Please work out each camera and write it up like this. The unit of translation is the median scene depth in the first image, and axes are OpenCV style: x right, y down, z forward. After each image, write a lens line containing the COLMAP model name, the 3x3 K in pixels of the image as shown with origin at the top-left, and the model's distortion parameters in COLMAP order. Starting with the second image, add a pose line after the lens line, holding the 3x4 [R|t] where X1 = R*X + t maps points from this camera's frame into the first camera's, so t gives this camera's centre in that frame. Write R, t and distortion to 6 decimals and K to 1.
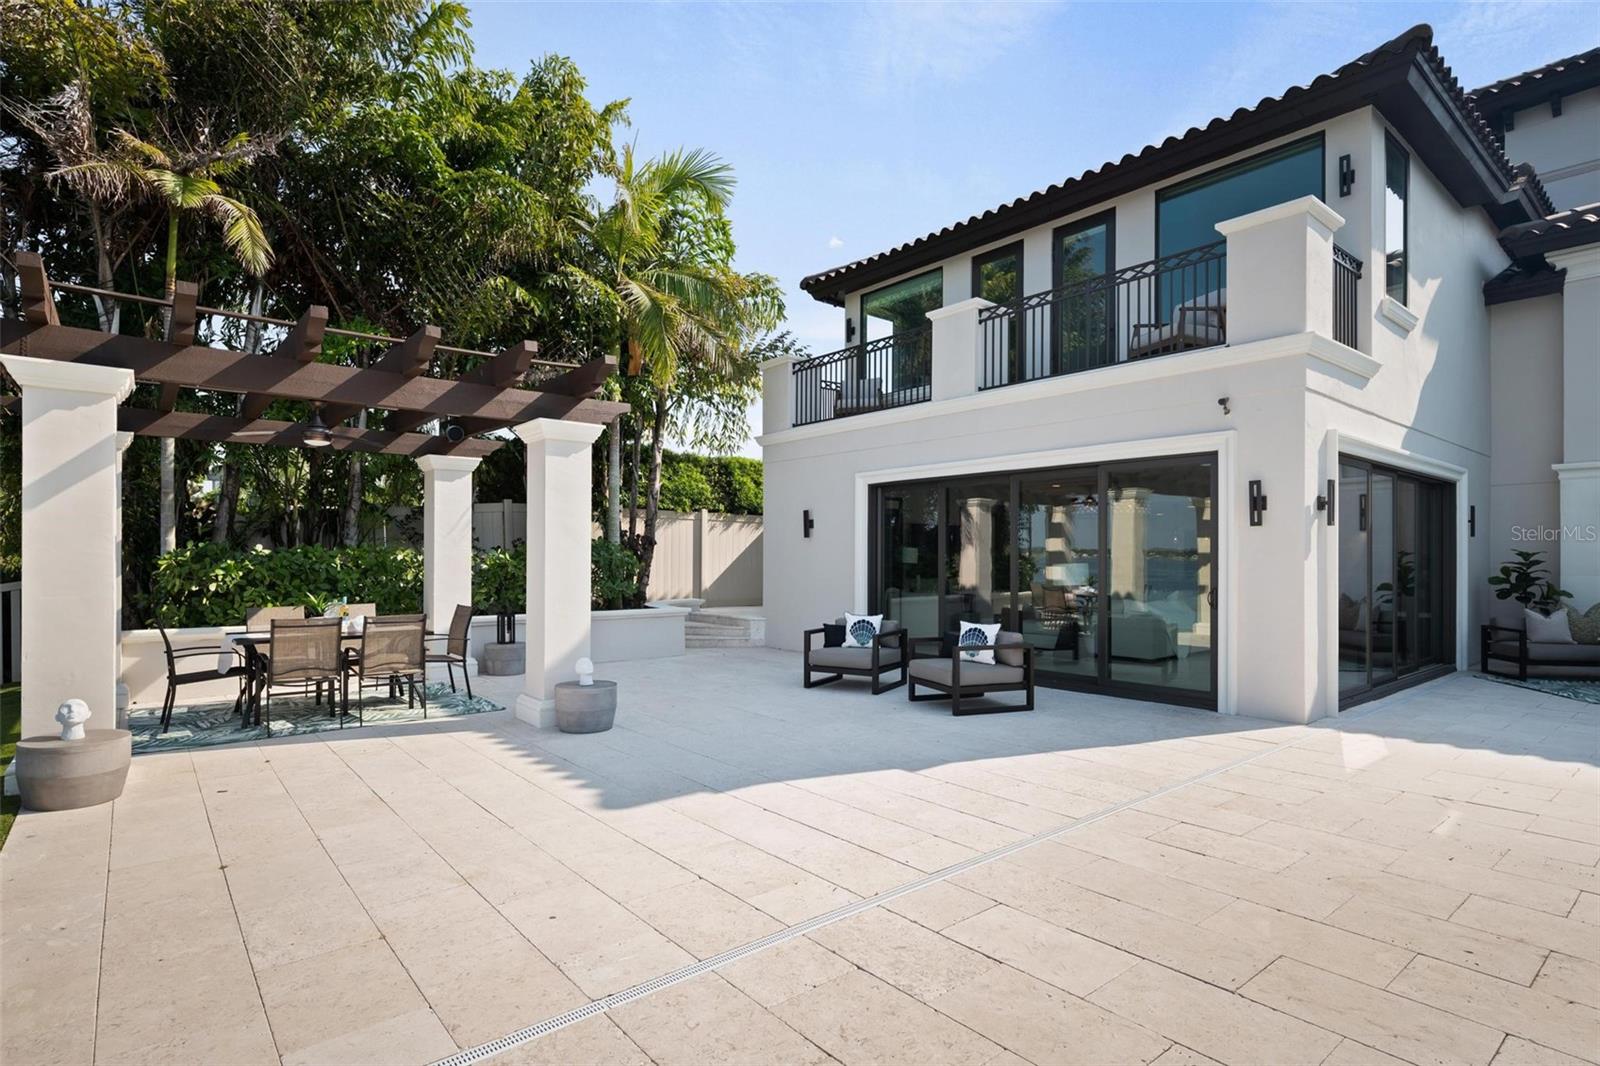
lens RADIAL K [[795.9, 0, 800.0], [0, 795.9, 533.0], [0, 0, 1]] dist [0.001494, -0.000535]
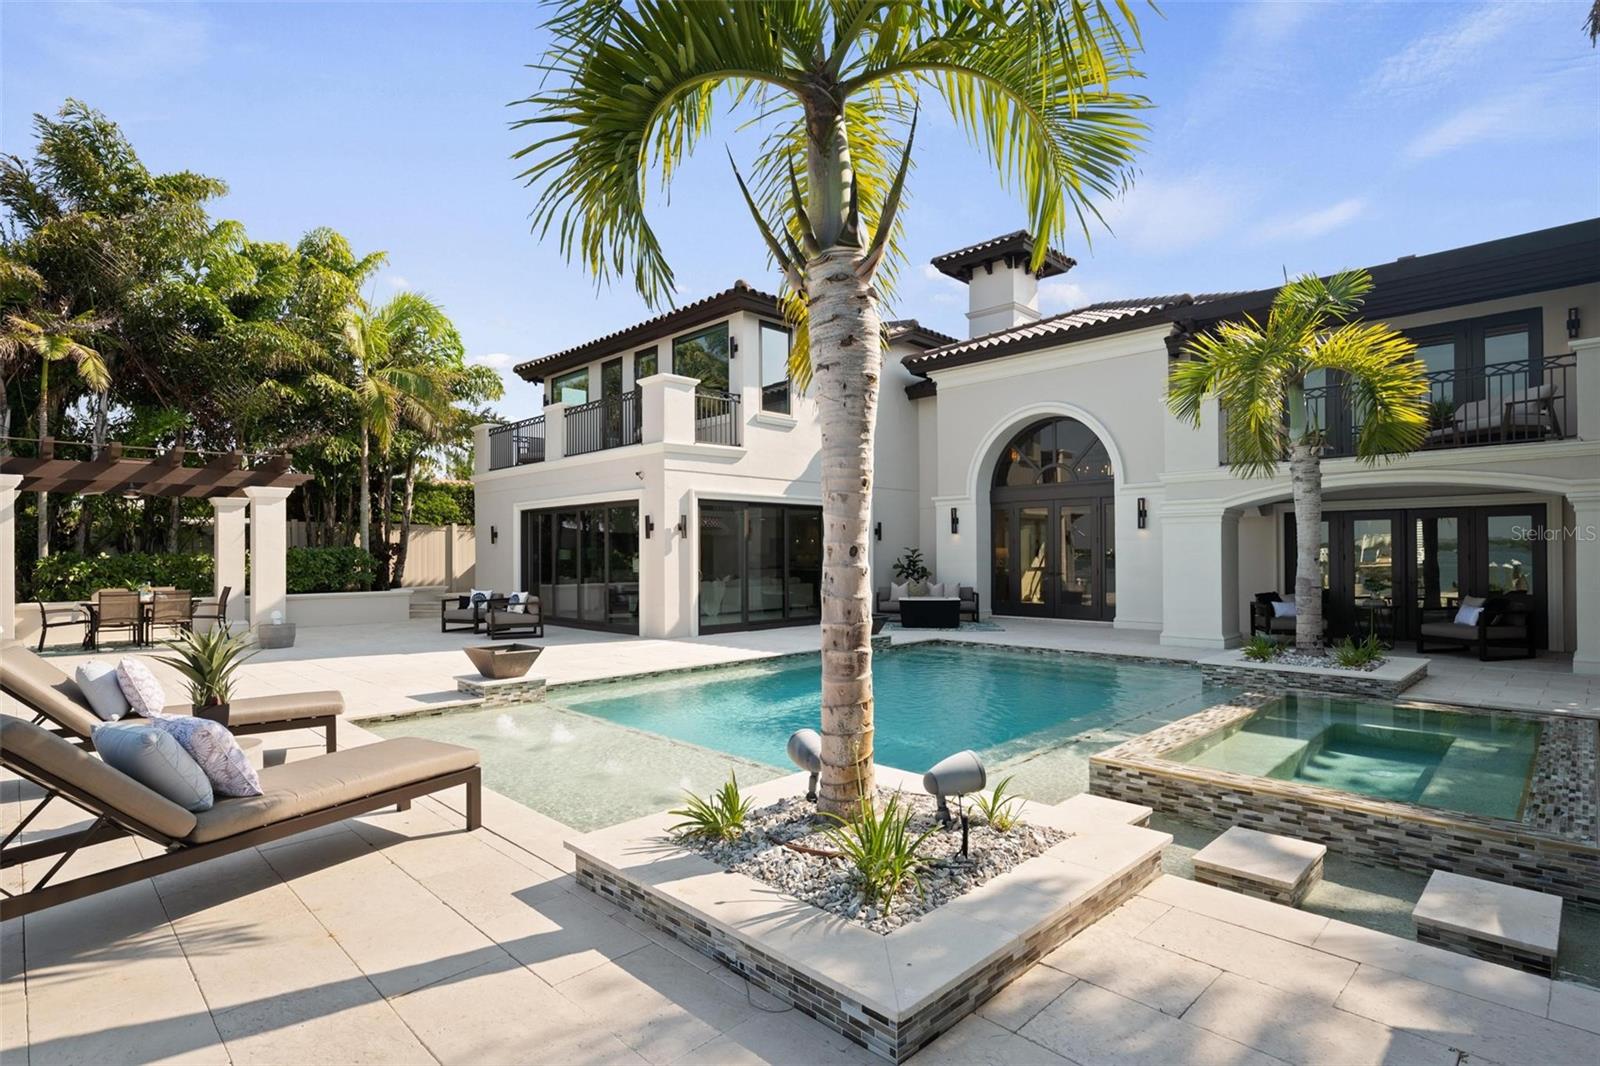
lens RADIAL K [[790.3, 0, 798.0], [0, 790.3, 528.5], [0, 0, 1]] dist [0.004409, 0.000272]
pose [[0.996376, -0.006585, 0.084803, 0.570147], [0.006821, 0.999974, -0.002494, -0.019681], [-0.084784, 0.003063, 0.996395, -0.702584]]
